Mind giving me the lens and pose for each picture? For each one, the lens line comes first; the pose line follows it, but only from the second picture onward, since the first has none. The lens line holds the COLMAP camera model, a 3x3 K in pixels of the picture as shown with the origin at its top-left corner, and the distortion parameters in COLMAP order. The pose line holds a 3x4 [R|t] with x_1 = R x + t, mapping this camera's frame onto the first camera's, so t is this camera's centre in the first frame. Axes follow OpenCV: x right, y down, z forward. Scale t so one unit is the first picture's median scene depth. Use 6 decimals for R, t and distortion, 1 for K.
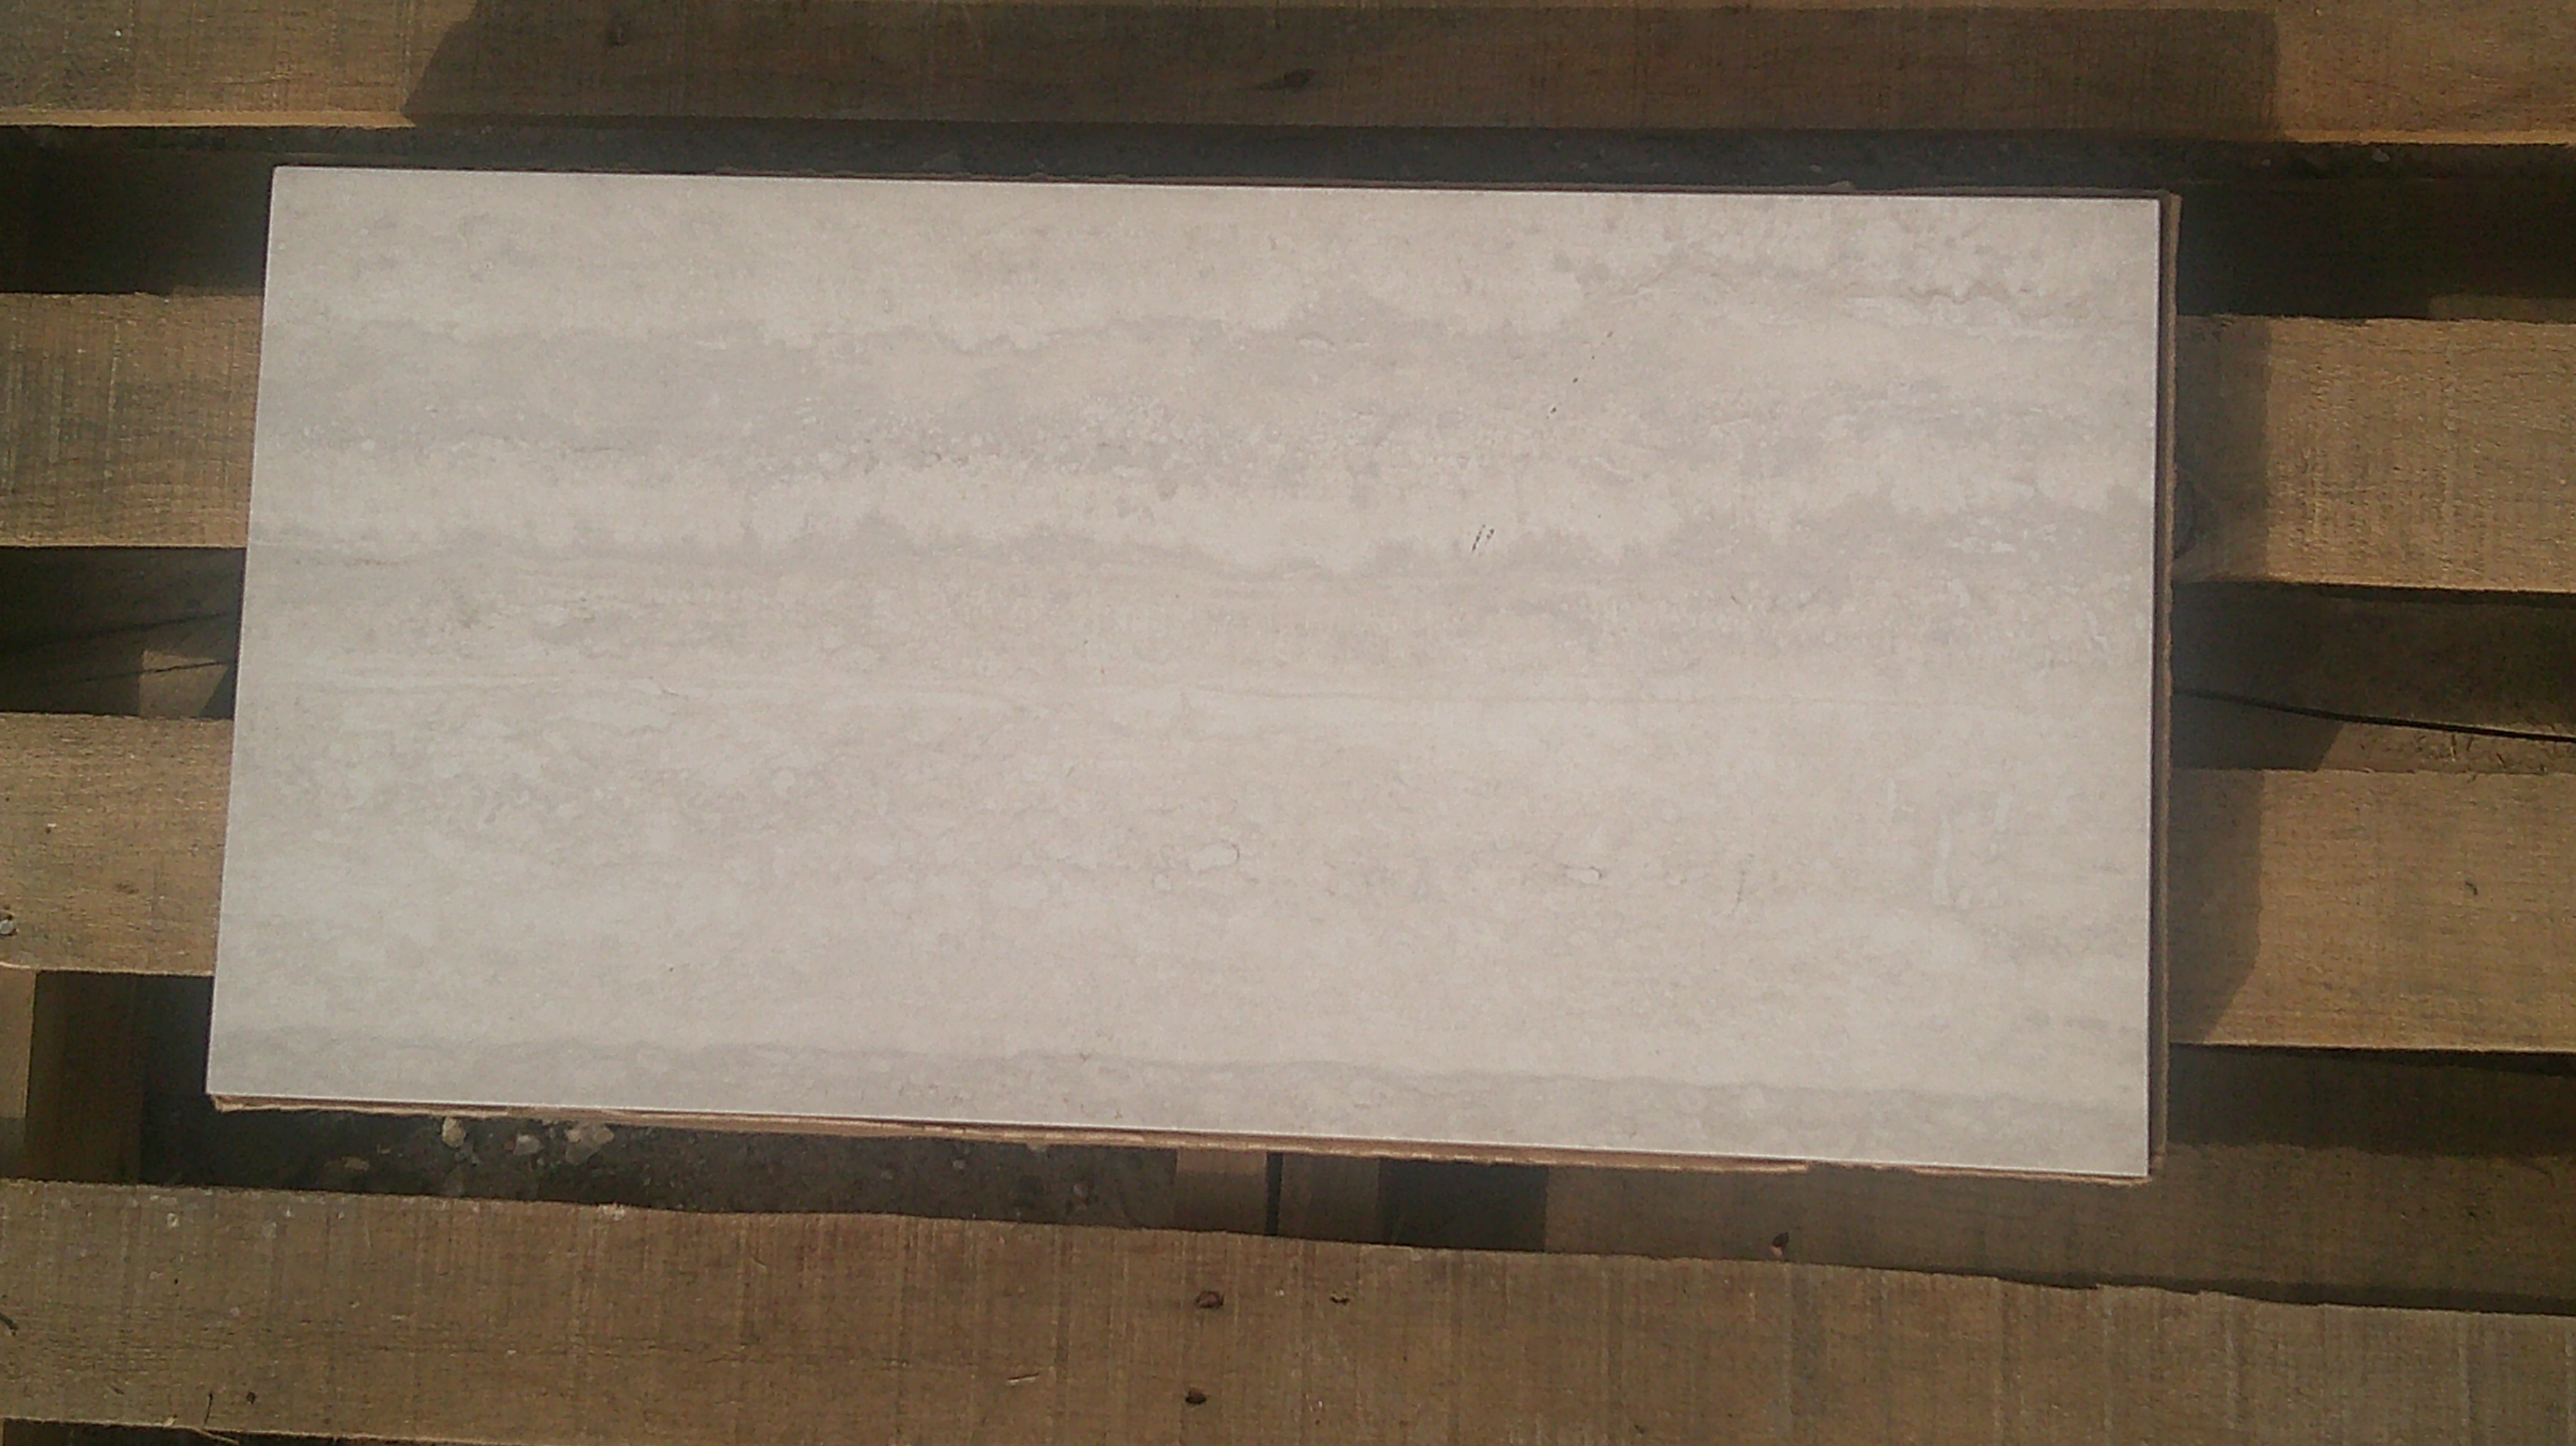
lens RADIAL K [[3552.8, 0, 1261.6], [0, 3552.8, 702.2], [0, 0, 1]] dist [0.093856, 0.000000]
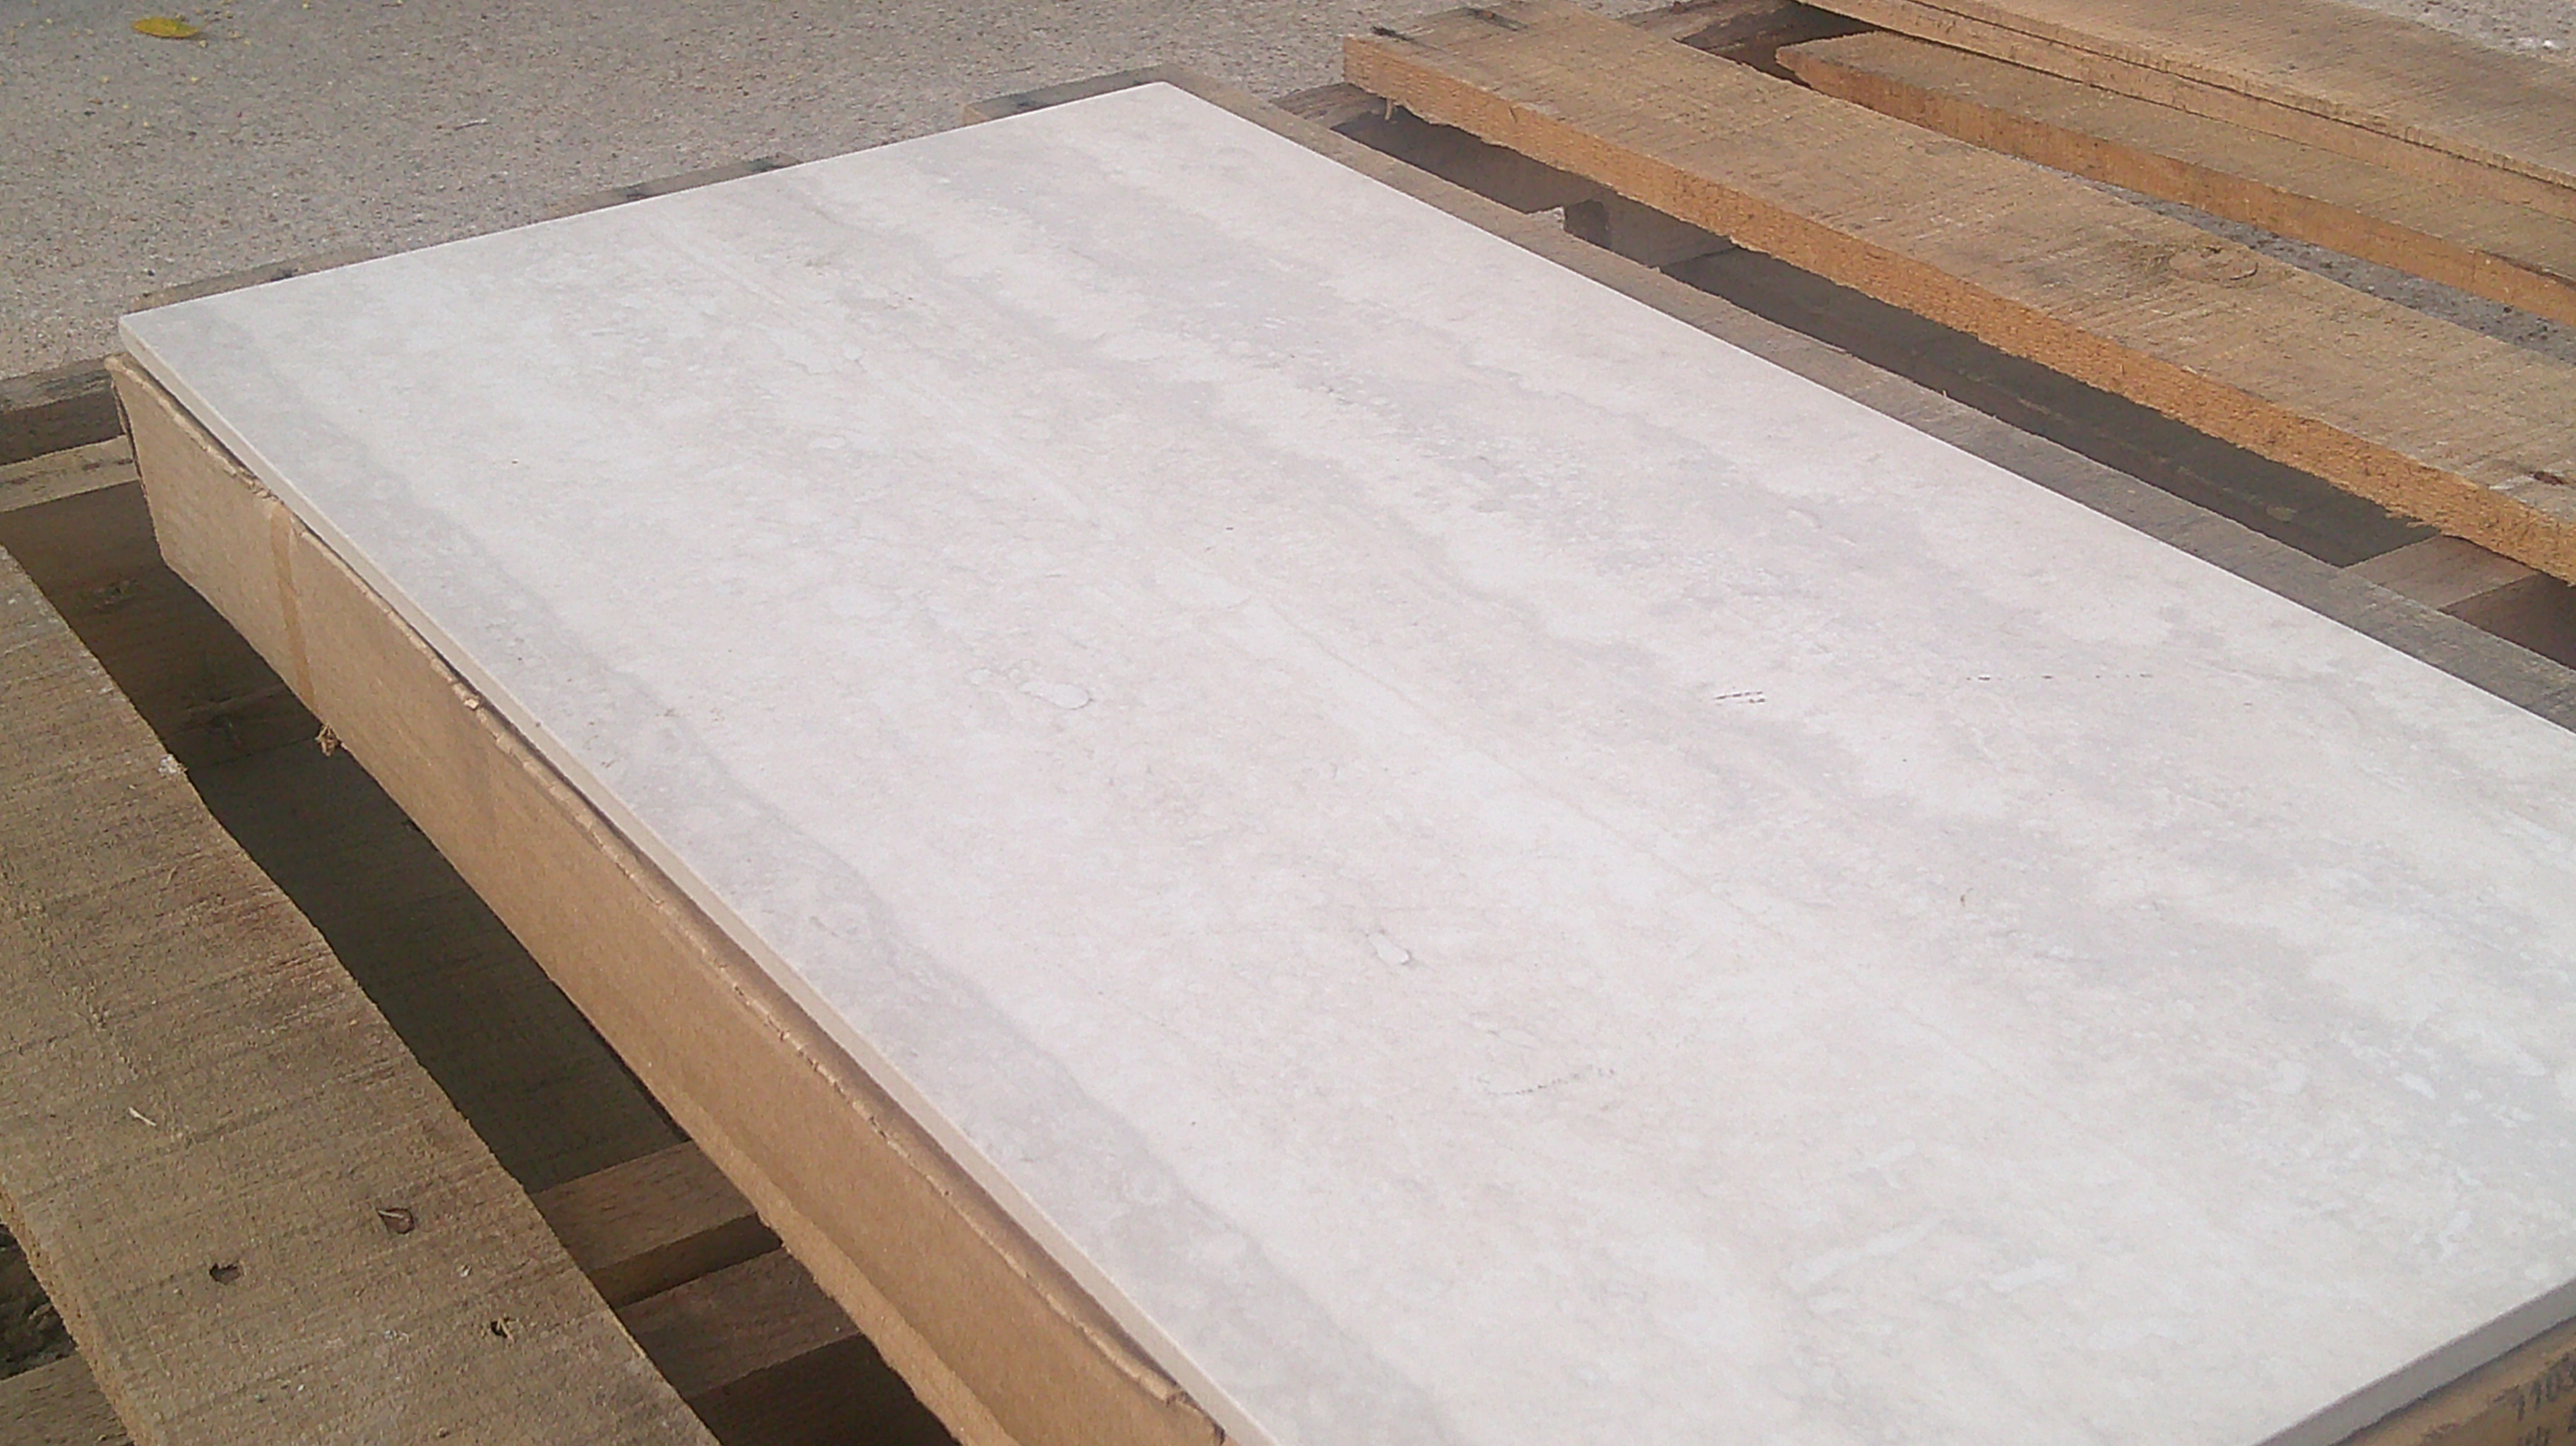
lens RADIAL K [[3552.8, 0, 1278.6], [0, 3552.8, 580.5], [0, 0, 1]] dist [0.093856, 0.000000]
pose [[0.577685, 0.445184, -0.684171, 0.416904], [-0.813042, 0.388171, -0.433919, 0.269467], [0.072401, 0.806929, 0.586194, 0.621949]]
